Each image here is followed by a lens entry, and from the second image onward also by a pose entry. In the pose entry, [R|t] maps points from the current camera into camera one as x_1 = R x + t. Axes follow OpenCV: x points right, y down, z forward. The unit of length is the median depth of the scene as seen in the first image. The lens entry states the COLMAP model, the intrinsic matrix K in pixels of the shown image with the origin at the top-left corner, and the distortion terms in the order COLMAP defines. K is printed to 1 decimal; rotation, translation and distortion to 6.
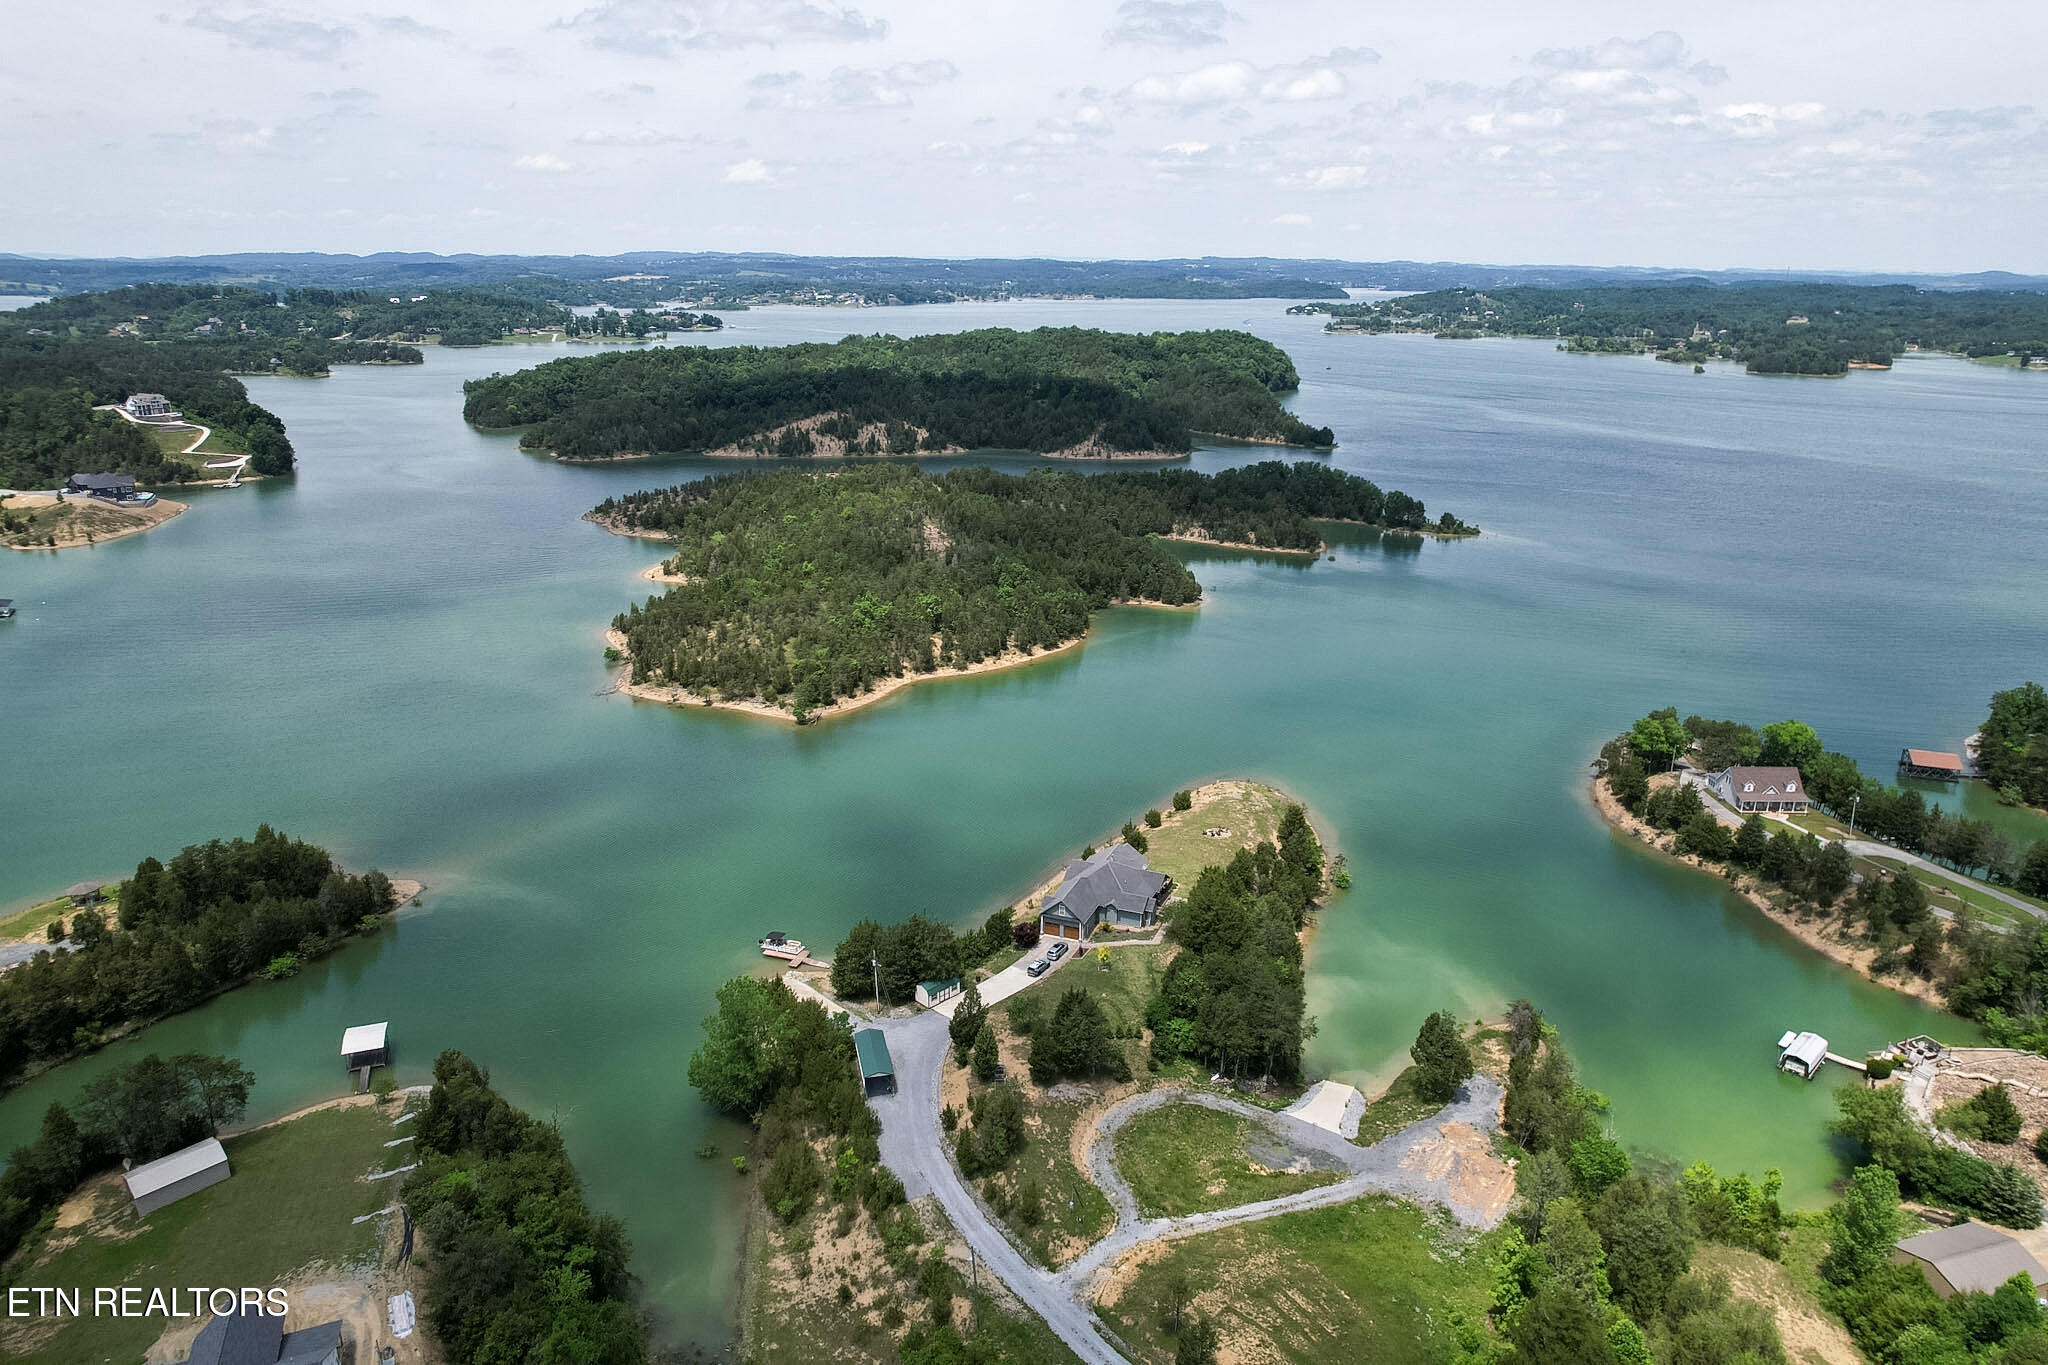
lens RADIAL K [[1313.3, 0, 1028.8], [0, 1313.3, 689.3], [0, 0, 1]] dist [-0.073518, 0.068869]
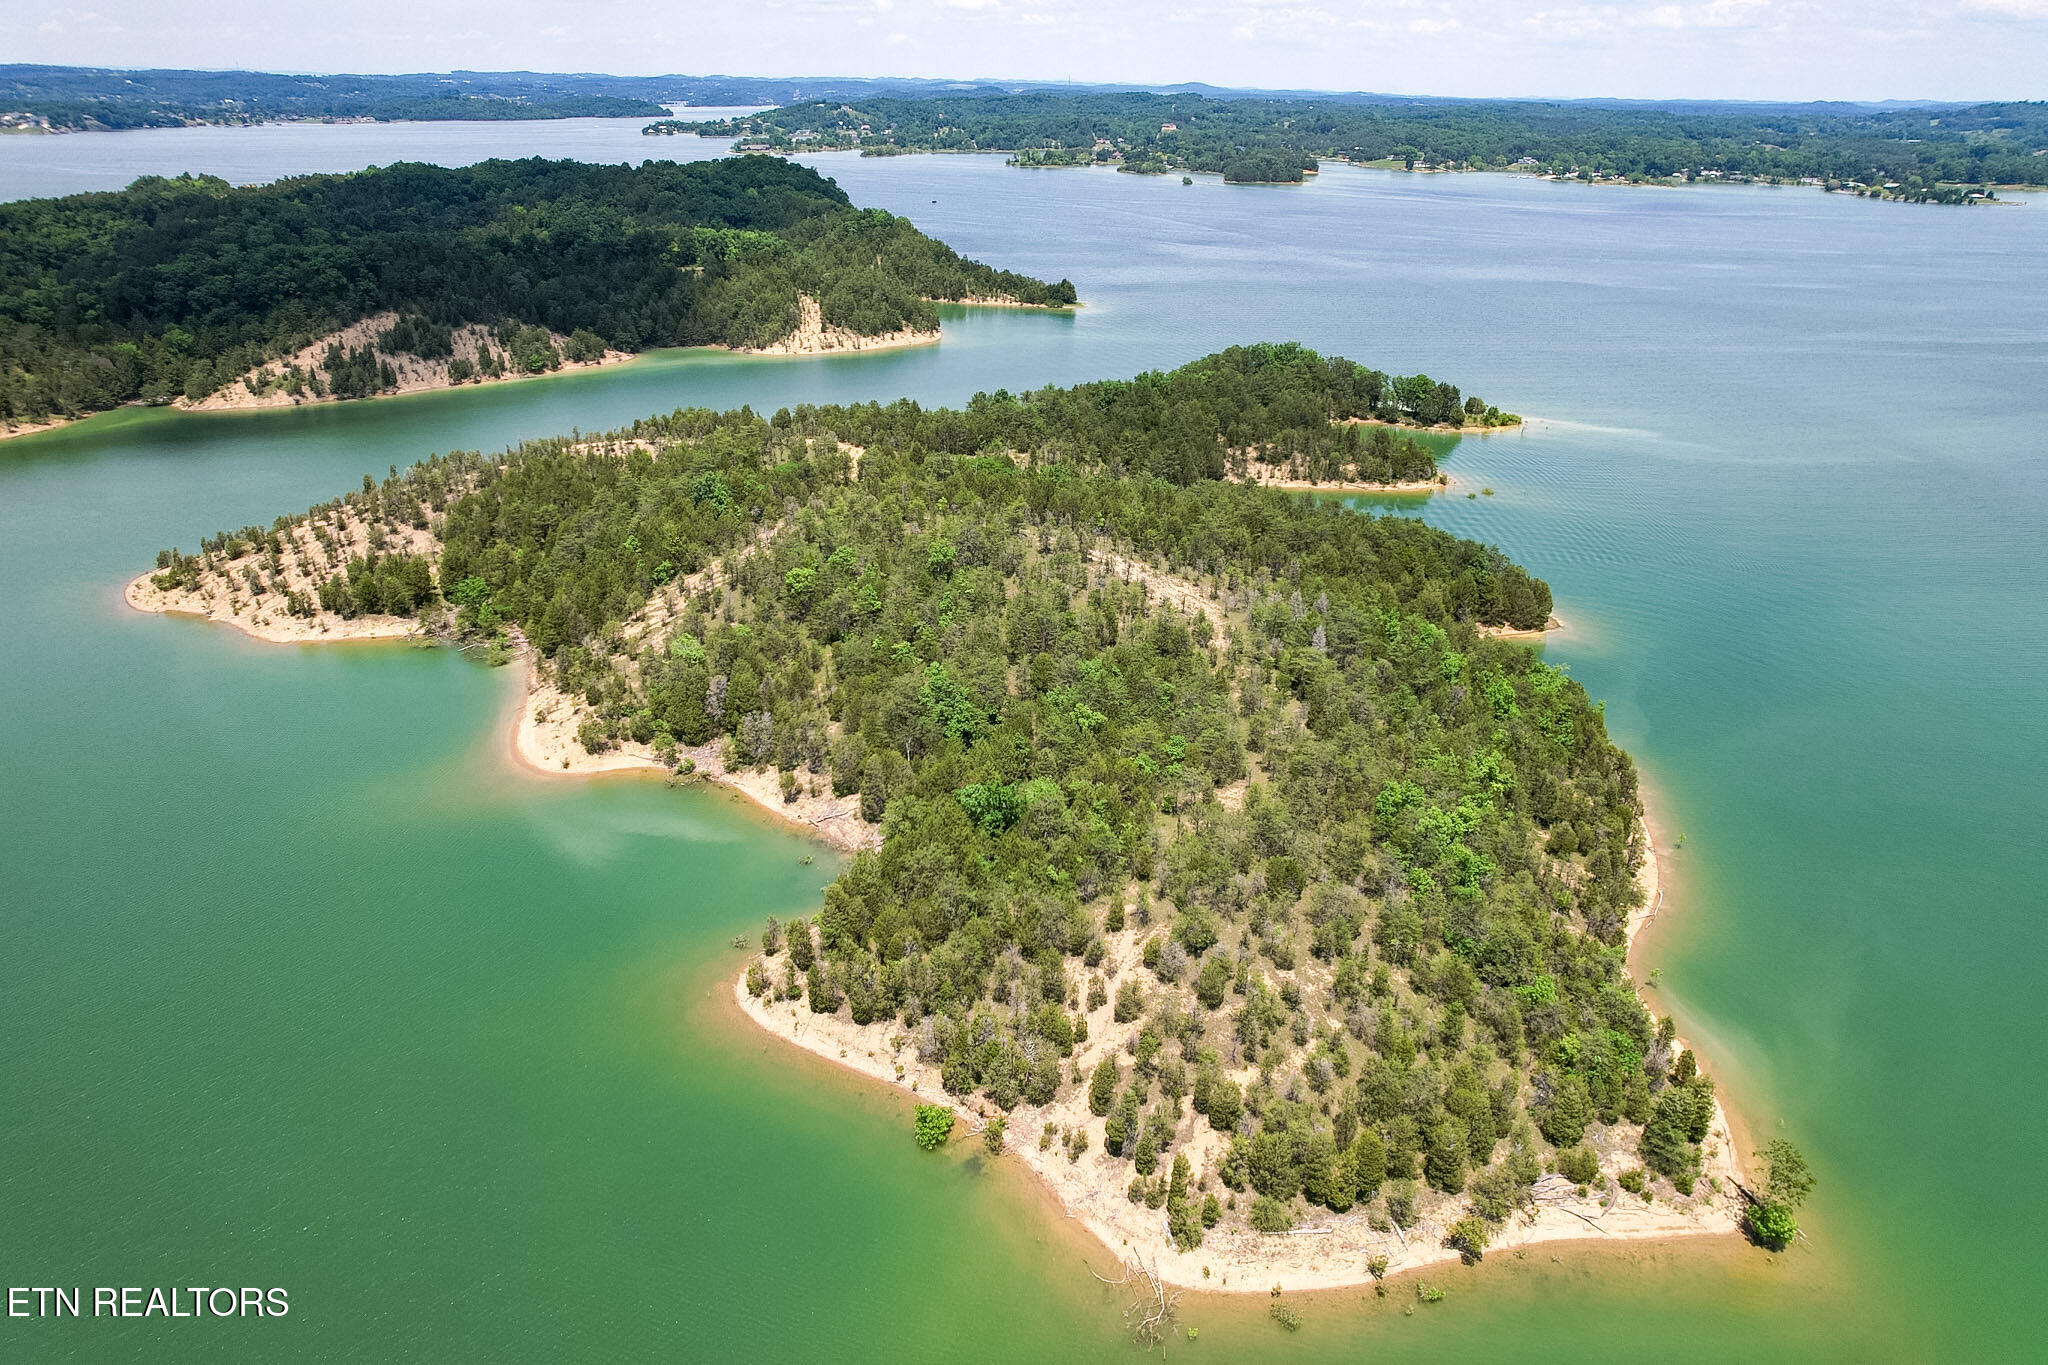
lens RADIAL K [[1313.3, 0, 1036.4], [0, 1313.3, 680.6], [0, 0, 1]] dist [-0.073518, 0.068869]
pose [[0.862255, -0.208391, 0.461616, -0.208282], [0.151845, 0.975870, 0.156913, -0.095261], [-0.483176, -0.065205, 0.873092, 0.322387]]
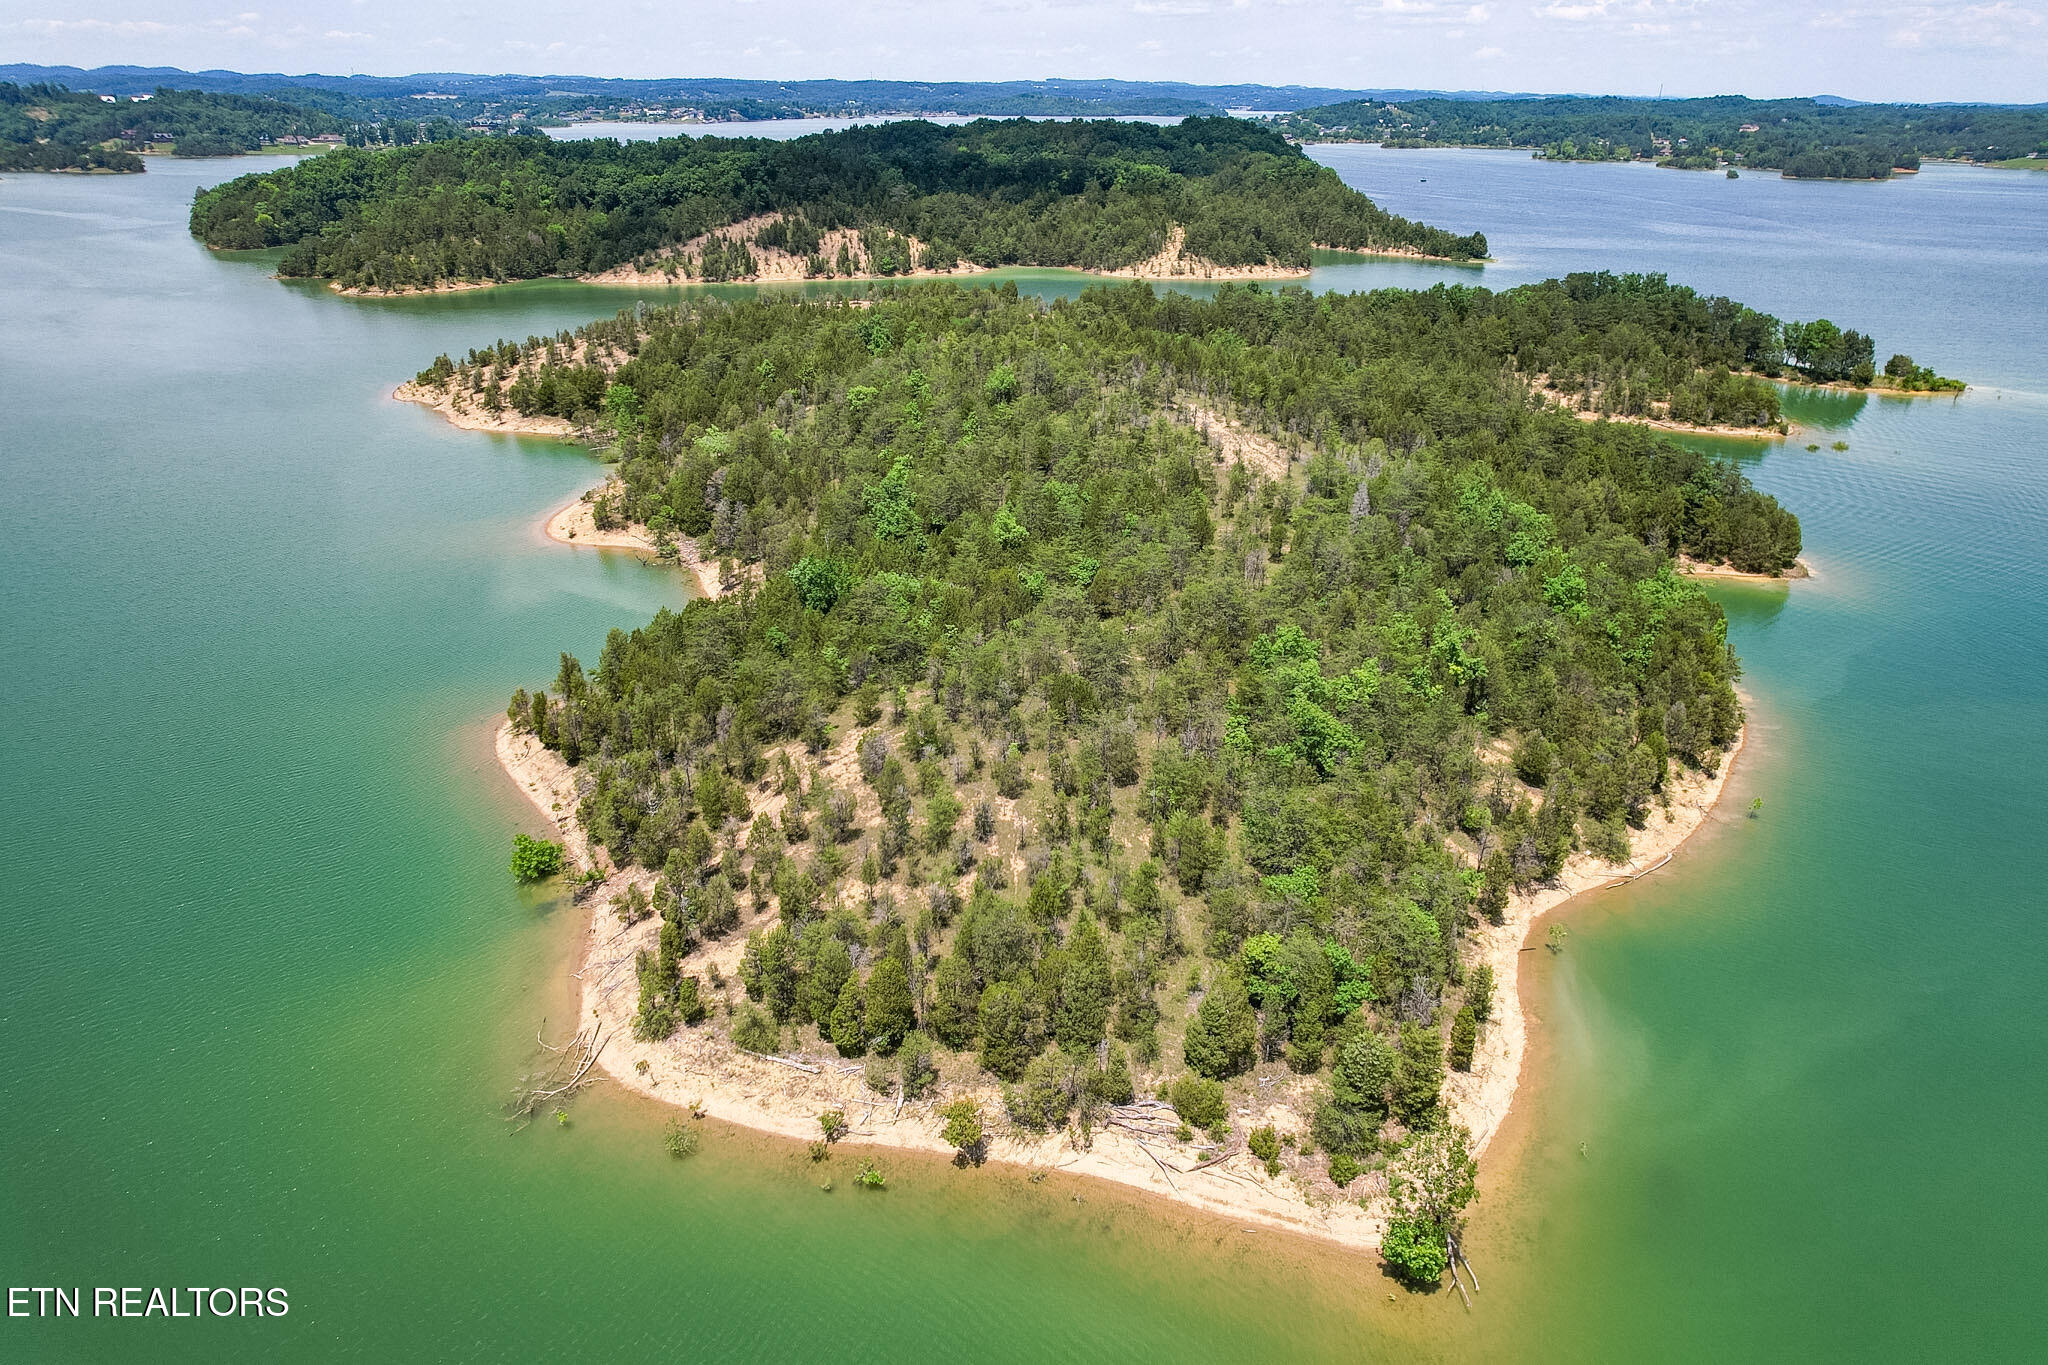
lens RADIAL K [[1313.3, 0, 1032.7], [0, 1313.3, 681.7], [0, 0, 1]] dist [-0.073518, 0.068869]
pose [[0.992134, -0.049144, 0.115128, -0.110834], [0.036067, 0.992937, 0.113031, -0.048491], [-0.119870, -0.107990, 0.986899, 0.320892]]
